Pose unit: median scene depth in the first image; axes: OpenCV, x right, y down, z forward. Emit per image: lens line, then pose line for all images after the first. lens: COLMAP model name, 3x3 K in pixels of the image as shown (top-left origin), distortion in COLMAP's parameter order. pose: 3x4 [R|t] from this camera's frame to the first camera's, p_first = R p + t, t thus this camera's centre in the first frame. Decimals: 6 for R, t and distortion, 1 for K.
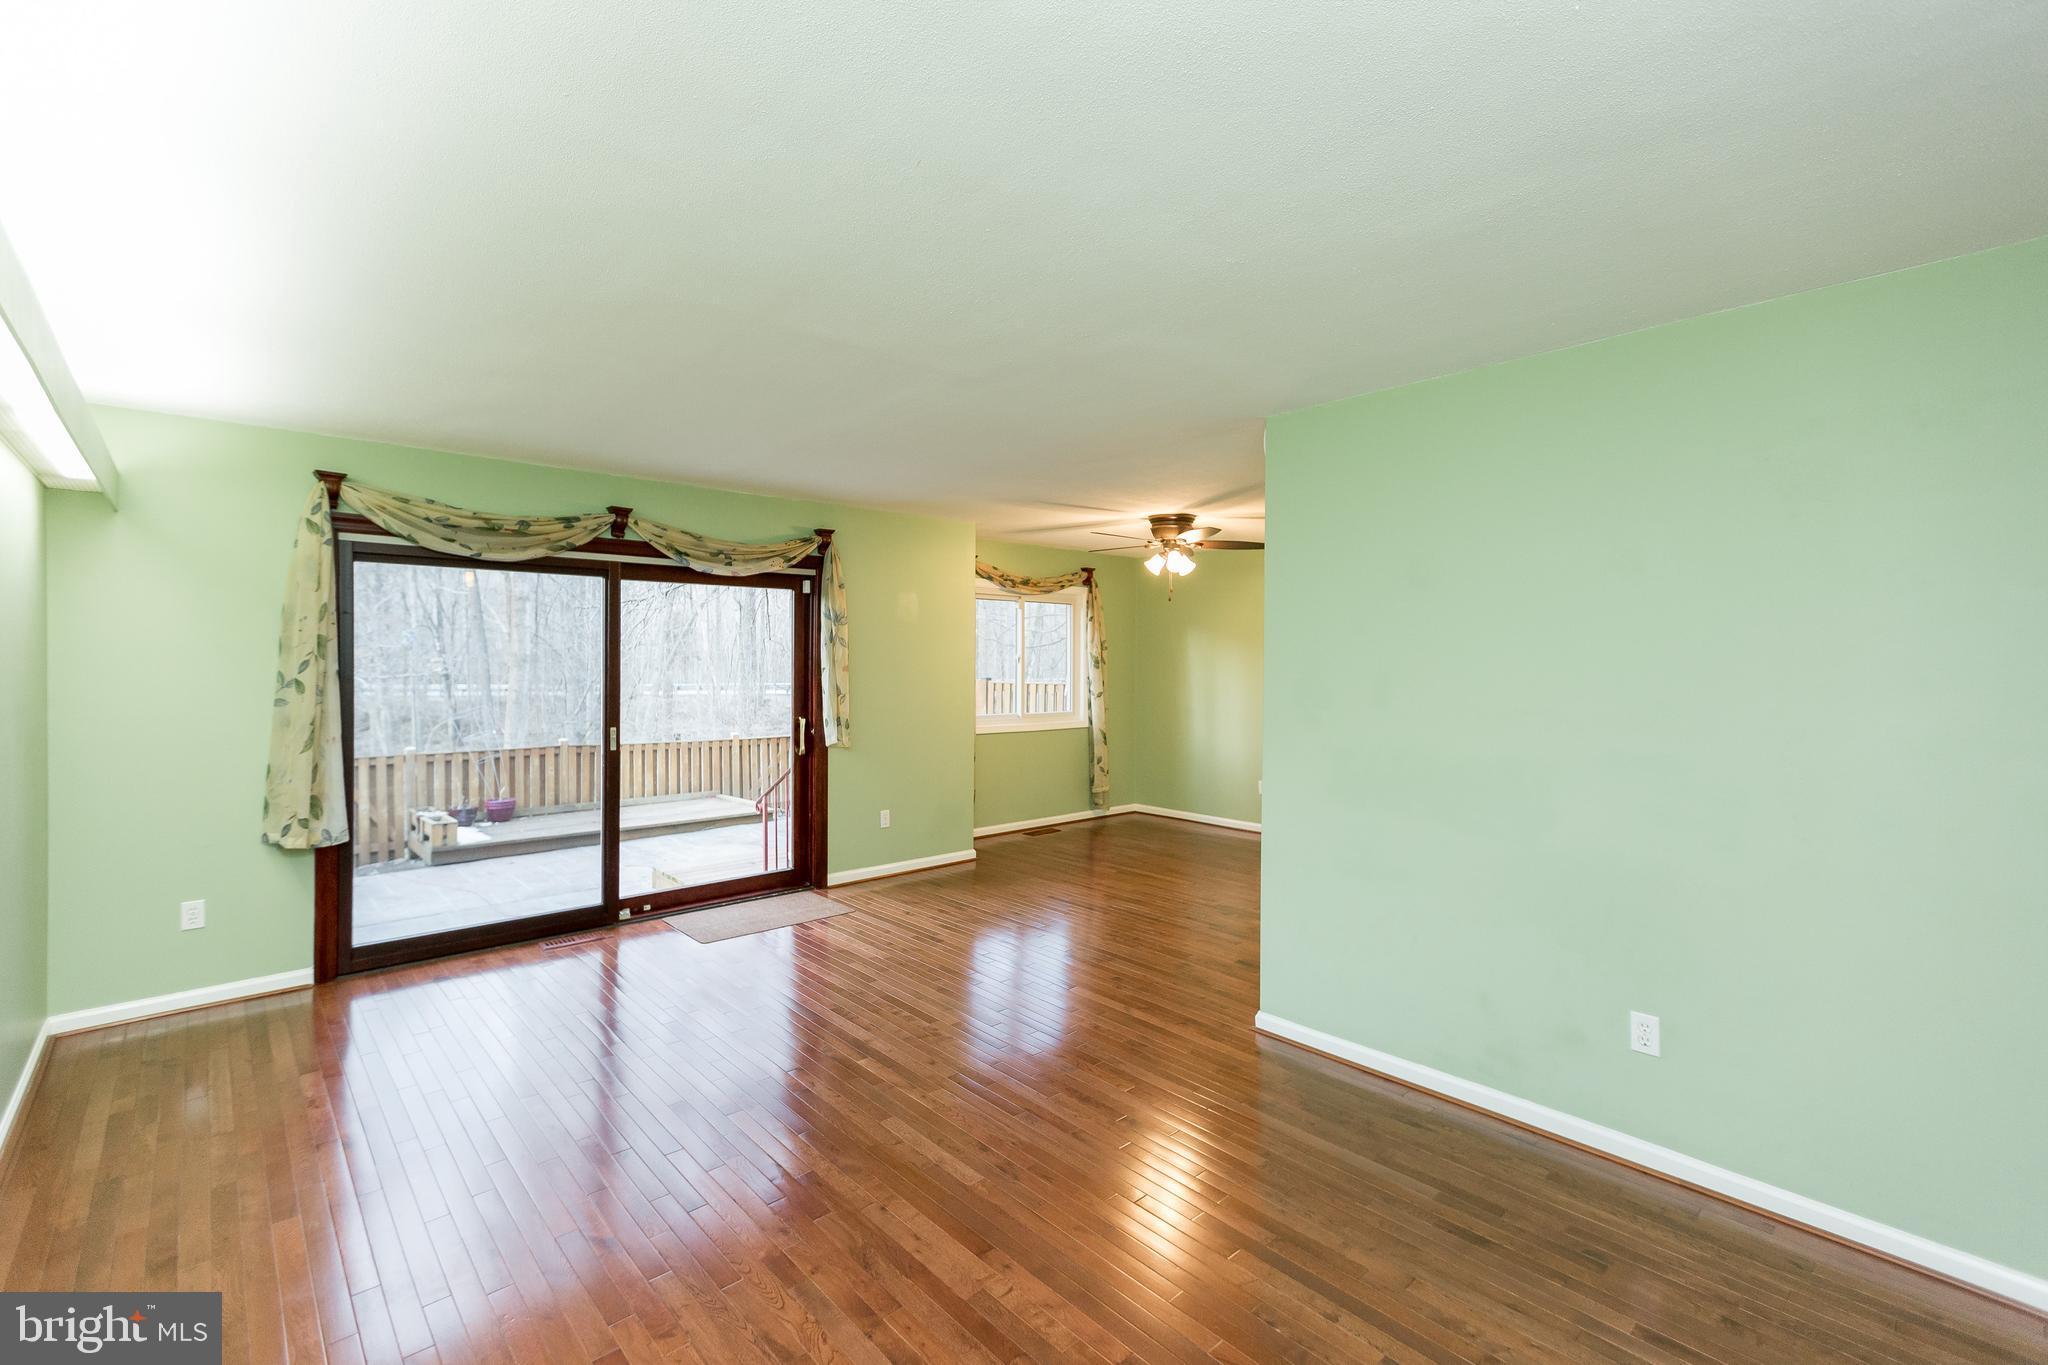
lens RADIAL K [[913.3, 0, 1023.7], [0, 913.3, 677.6], [0, 0, 1]] dist [0.002591, 0.000919]
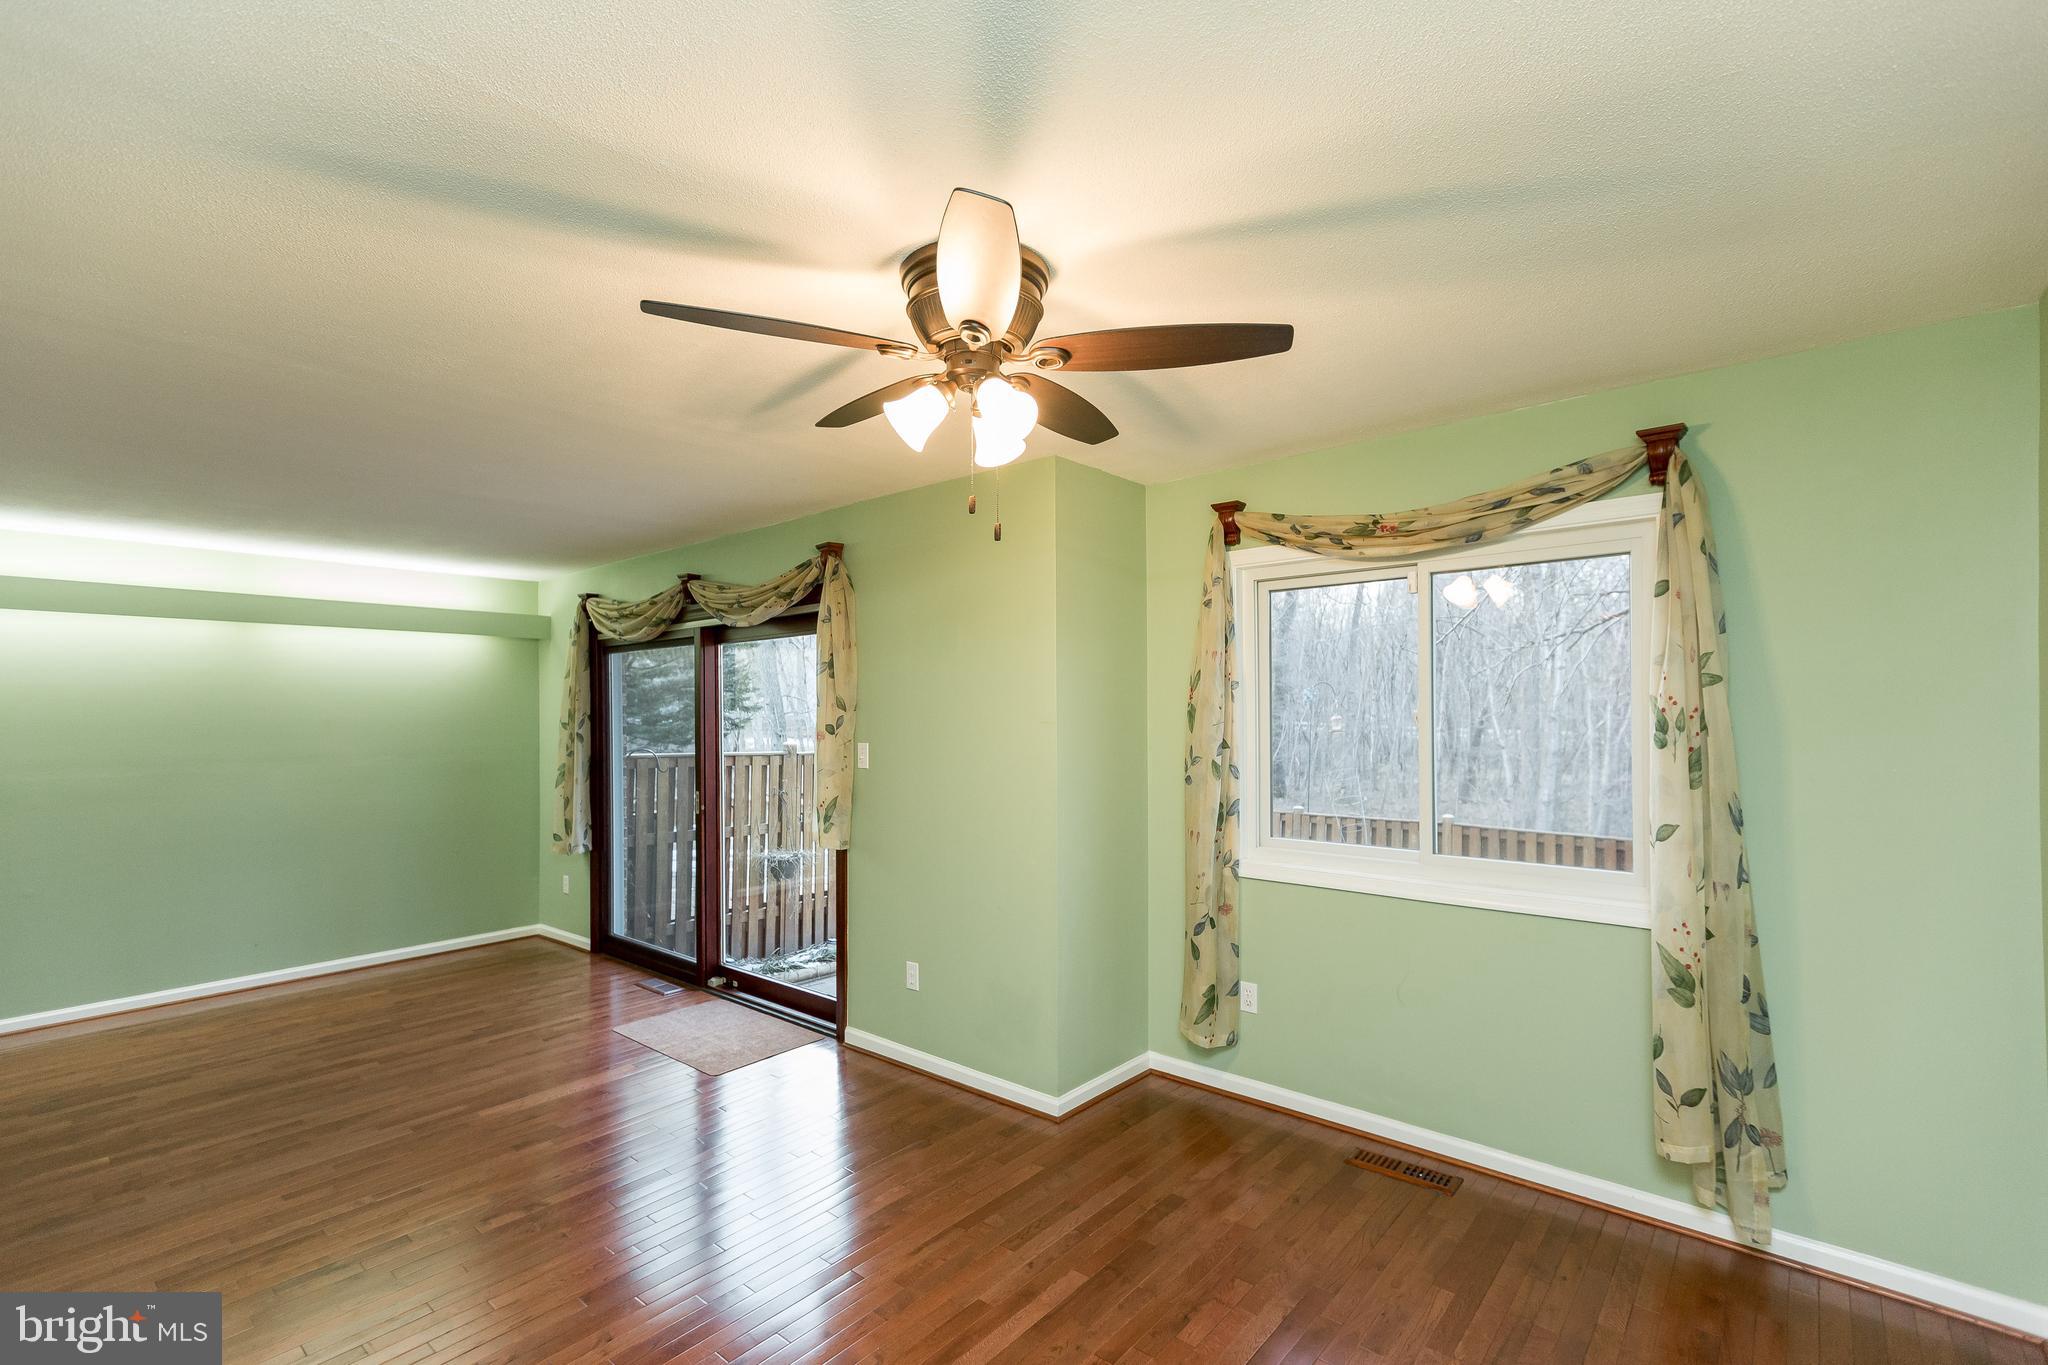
lens RADIAL K [[913.3, 0, 1036.2], [0, 913.3, 716.3], [0, 0, 1]] dist [0.002591, 0.000919]
pose [[0.120669, -0.000745, -0.992692, 0.483484], [-0.008798, 0.999960, -0.001820, -0.024198], [0.992654, 0.008954, 0.120658, 1.006866]]
